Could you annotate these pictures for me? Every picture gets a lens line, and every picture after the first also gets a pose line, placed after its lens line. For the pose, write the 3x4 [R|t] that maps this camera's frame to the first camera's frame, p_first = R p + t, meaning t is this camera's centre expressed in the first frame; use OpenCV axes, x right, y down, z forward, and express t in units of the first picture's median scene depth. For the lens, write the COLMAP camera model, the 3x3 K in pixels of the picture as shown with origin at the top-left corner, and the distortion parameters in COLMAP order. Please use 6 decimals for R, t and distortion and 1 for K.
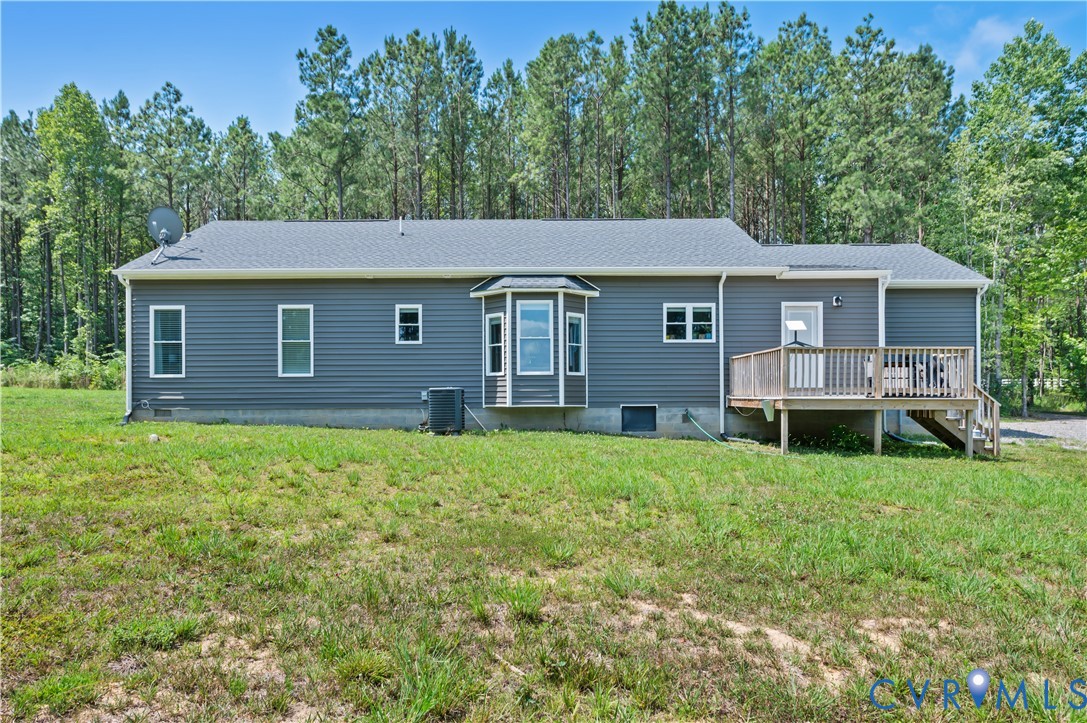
lens RADIAL K [[647.2, 0, 541.8], [0, 647.2, 396.1], [0, 0, 1]] dist [-0.002325, -0.001538]
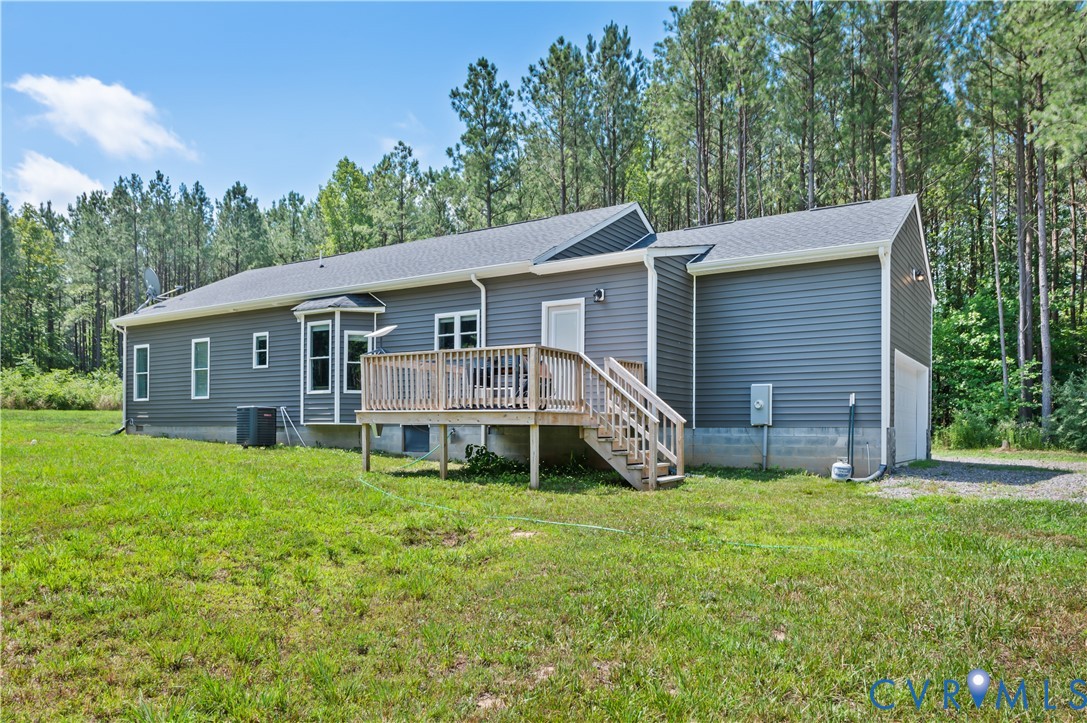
lens RADIAL K [[748.1, 0, 544.7], [0, 748.1, 421.6], [0, 0, 1]] dist [-0.004469, -0.000454]
pose [[0.842737, 0.002146, -0.538322, 0.896101], [-0.011830, 0.999824, -0.014533, 0.023971], [0.538196, 0.018615, 0.842614, 0.185049]]
